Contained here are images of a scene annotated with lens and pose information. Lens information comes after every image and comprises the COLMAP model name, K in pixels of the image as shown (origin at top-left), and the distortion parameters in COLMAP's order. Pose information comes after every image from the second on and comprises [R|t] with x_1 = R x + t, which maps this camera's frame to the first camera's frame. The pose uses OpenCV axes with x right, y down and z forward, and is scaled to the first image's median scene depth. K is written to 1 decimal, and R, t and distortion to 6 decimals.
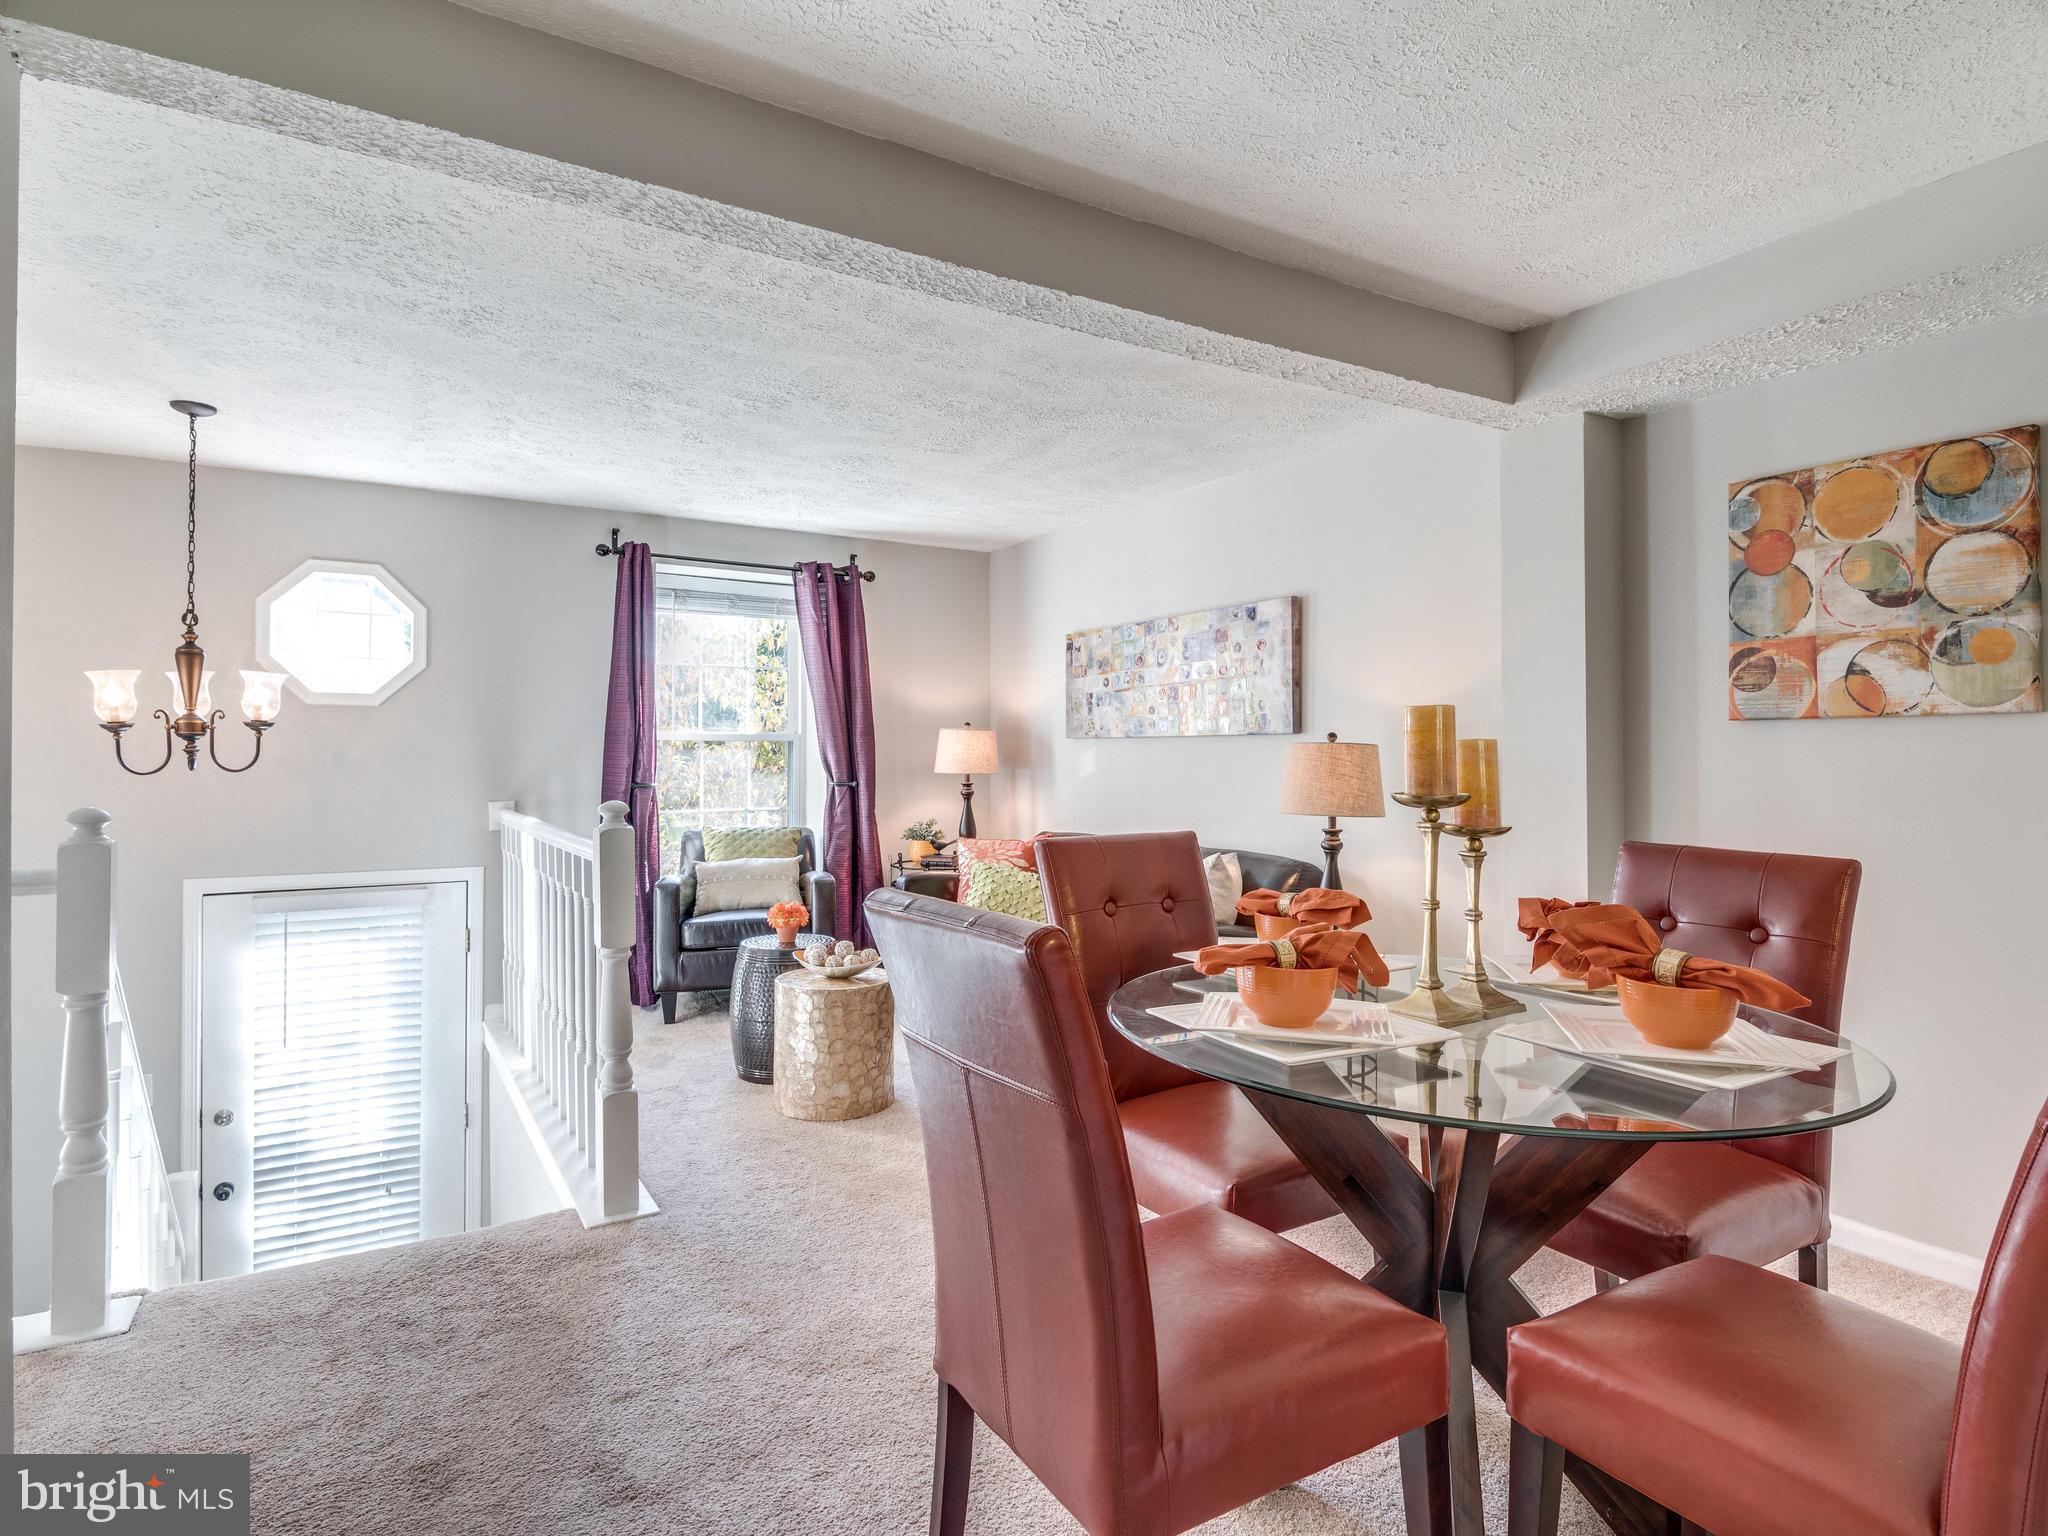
lens RADIAL K [[1103.3, 0, 1019.8], [0, 1103.3, 755.9], [0, 0, 1]] dist [0.026741, -0.022236]
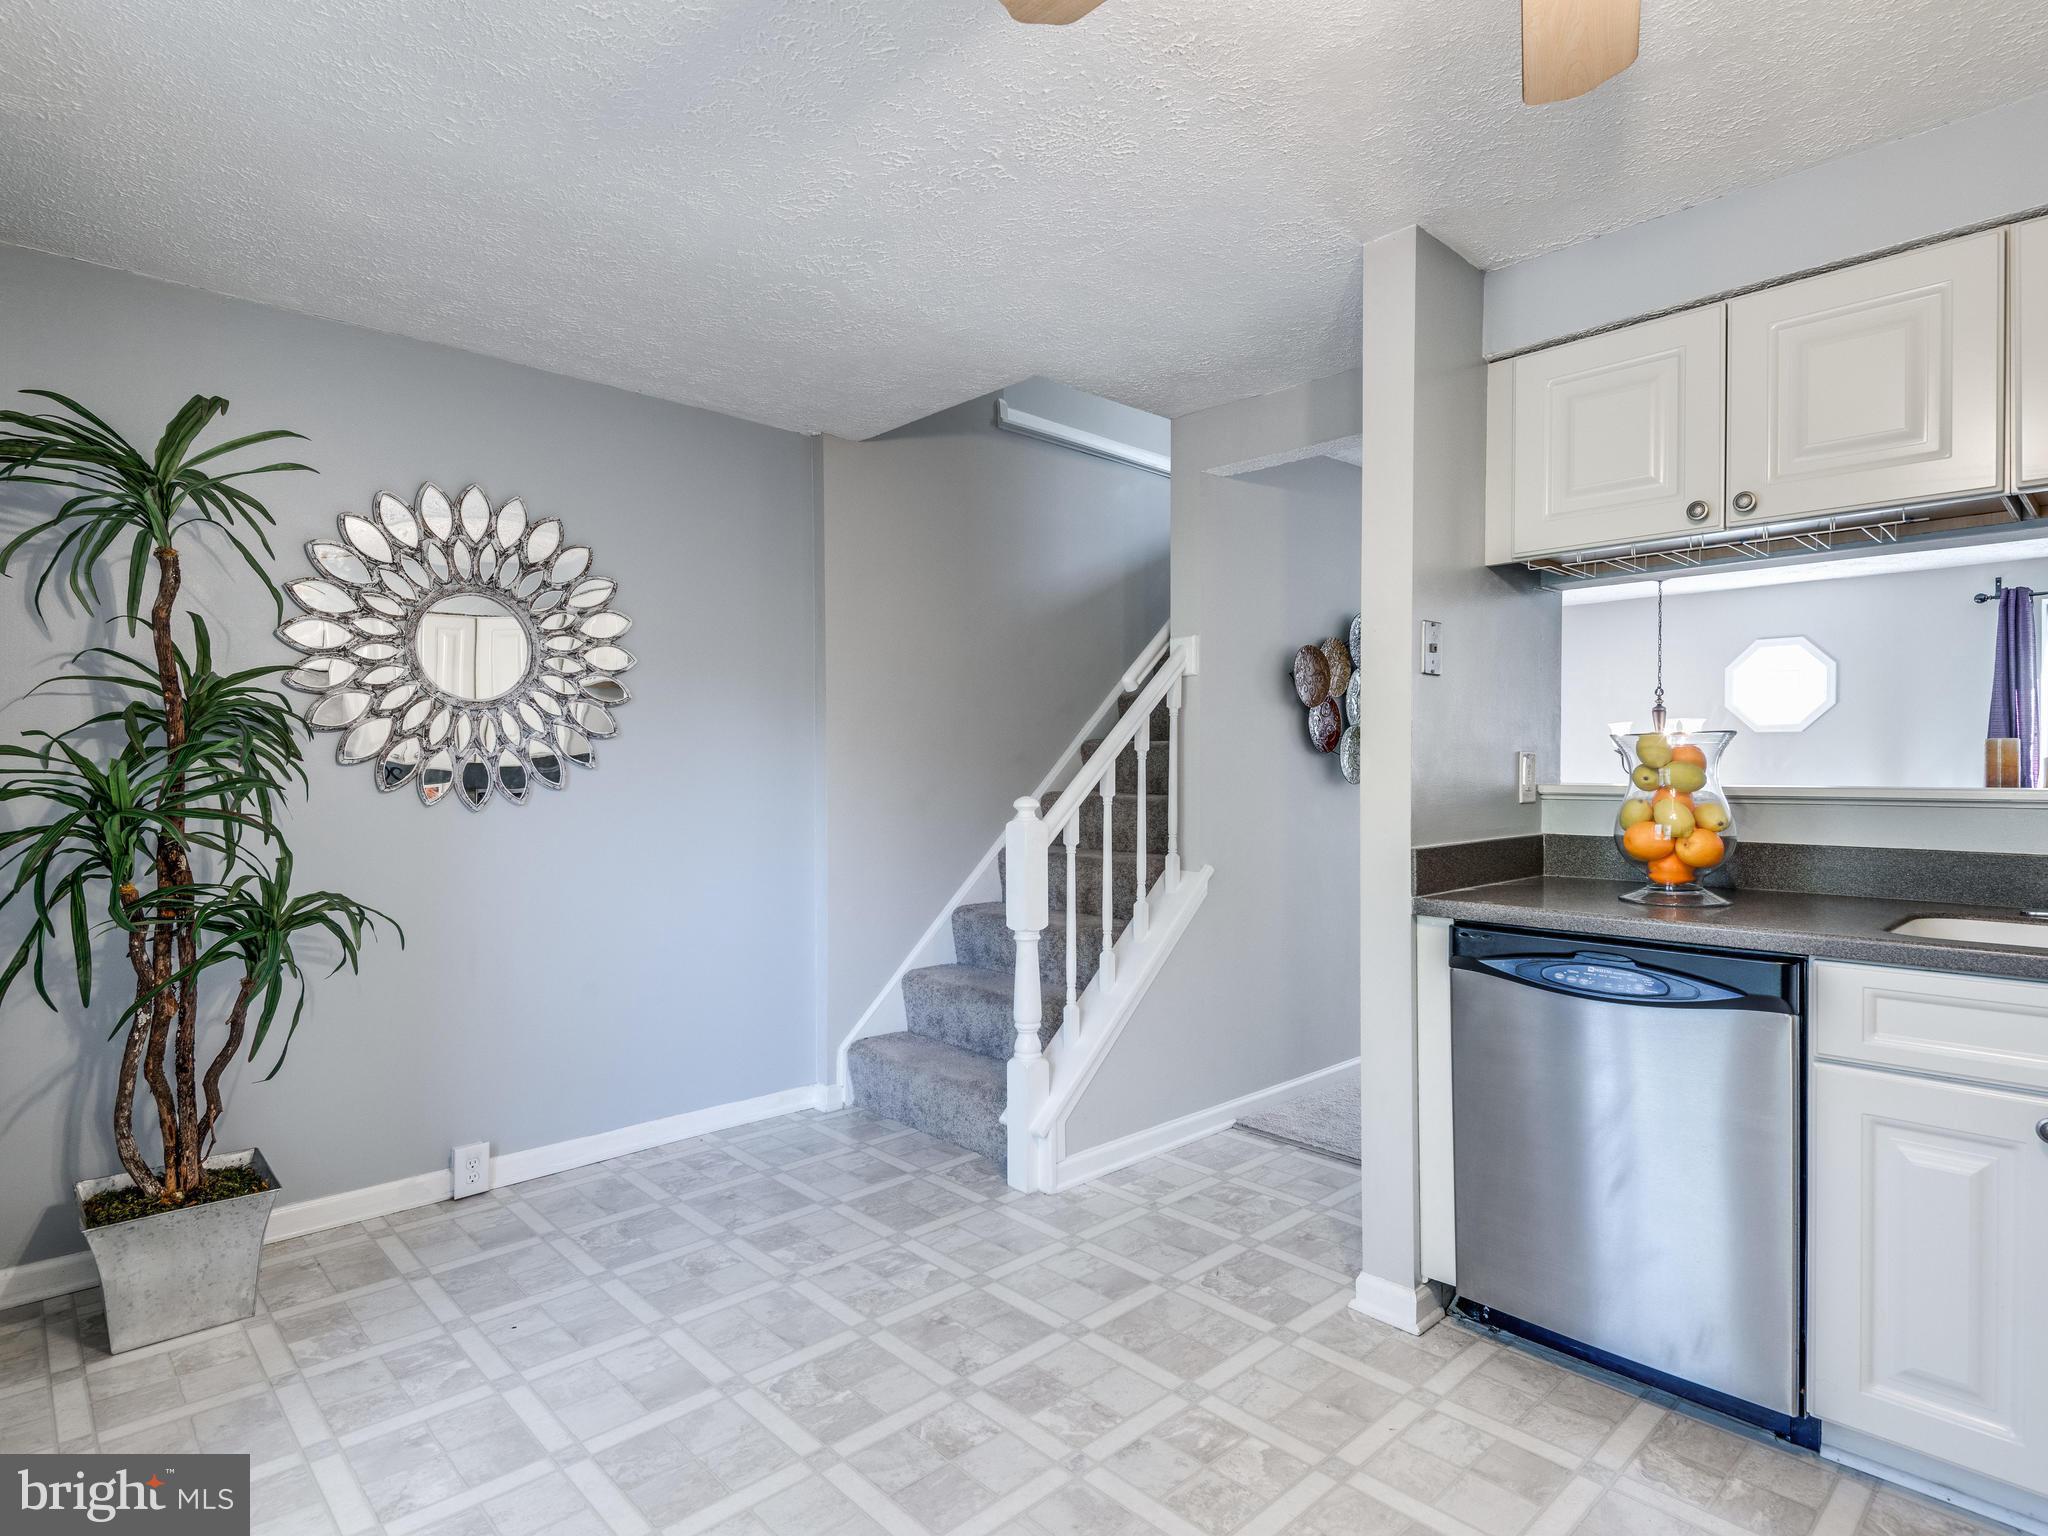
lens RADIAL K [[1103.3, 0, 1031.7], [0, 1103.3, 775.9], [0, 0, 1]] dist [0.026741, -0.022236]
pose [[0.222202, 0.007302, -0.974973, 0.606260], [0.004139, 0.999956, 0.008432, -0.001799], [0.974992, -0.005909, 0.222162, -0.317828]]
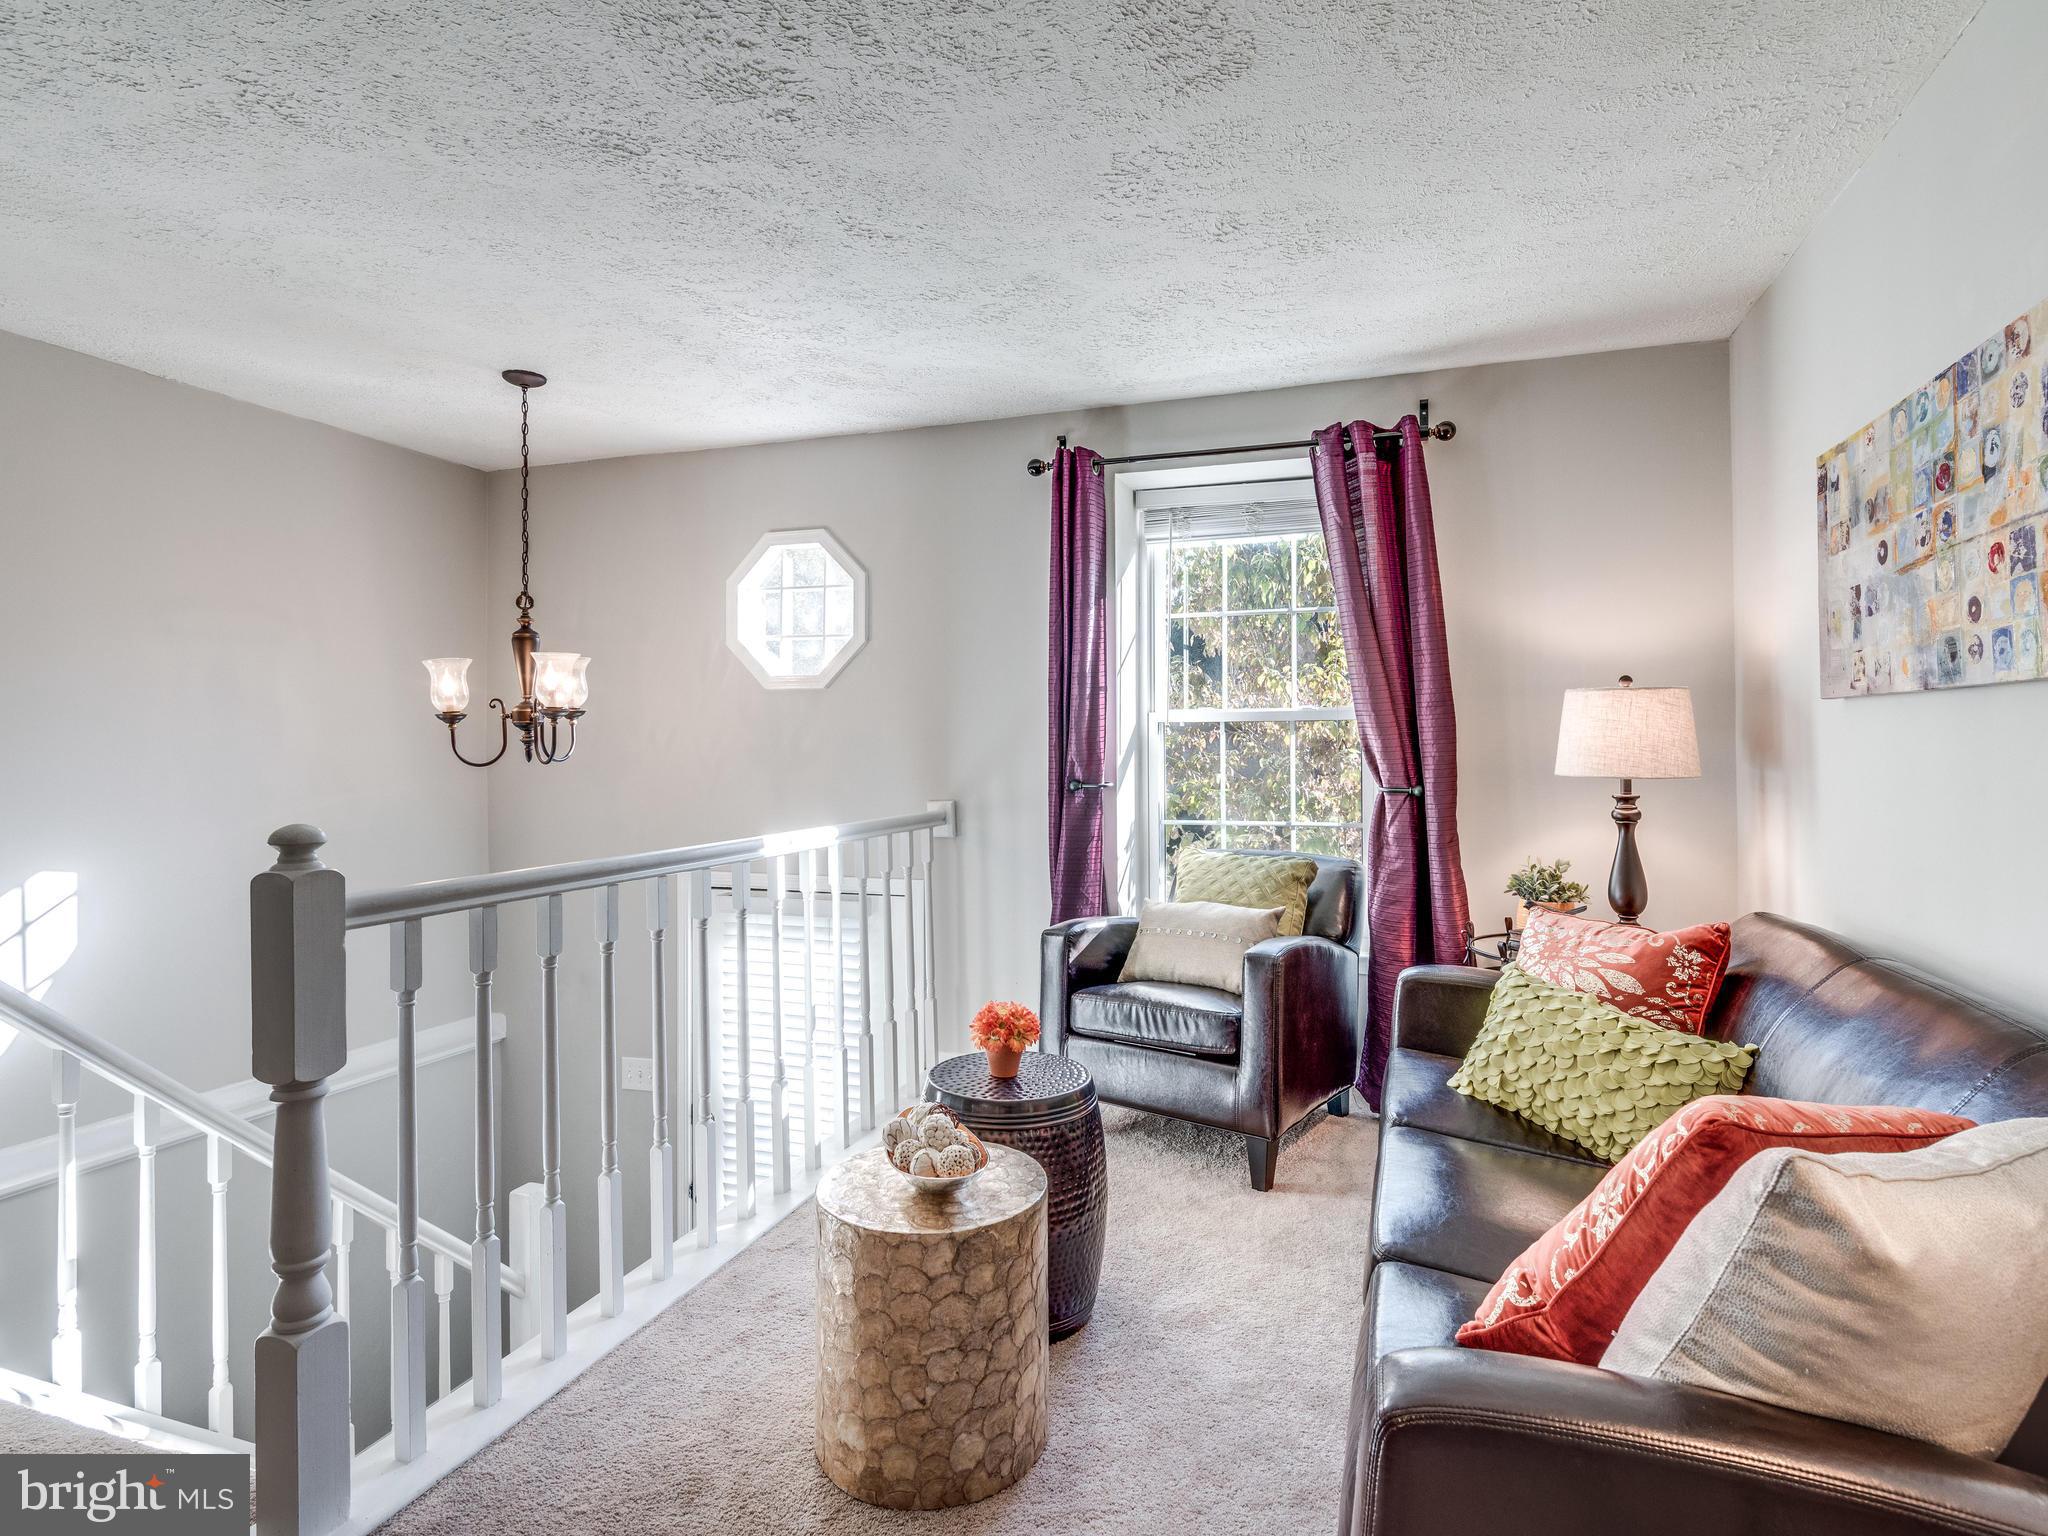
lens RADIAL K [[1103.3, 0, 1041.2], [0, 1103.3, 737.3], [0, 0, 1]] dist [0.026741, -0.022236]
pose [[0.649341, -0.008054, -0.760455, 0.187048], [0.004256, 0.999967, -0.006956, 0.000398], [0.760486, 0.001280, 0.649353, 0.525650]]
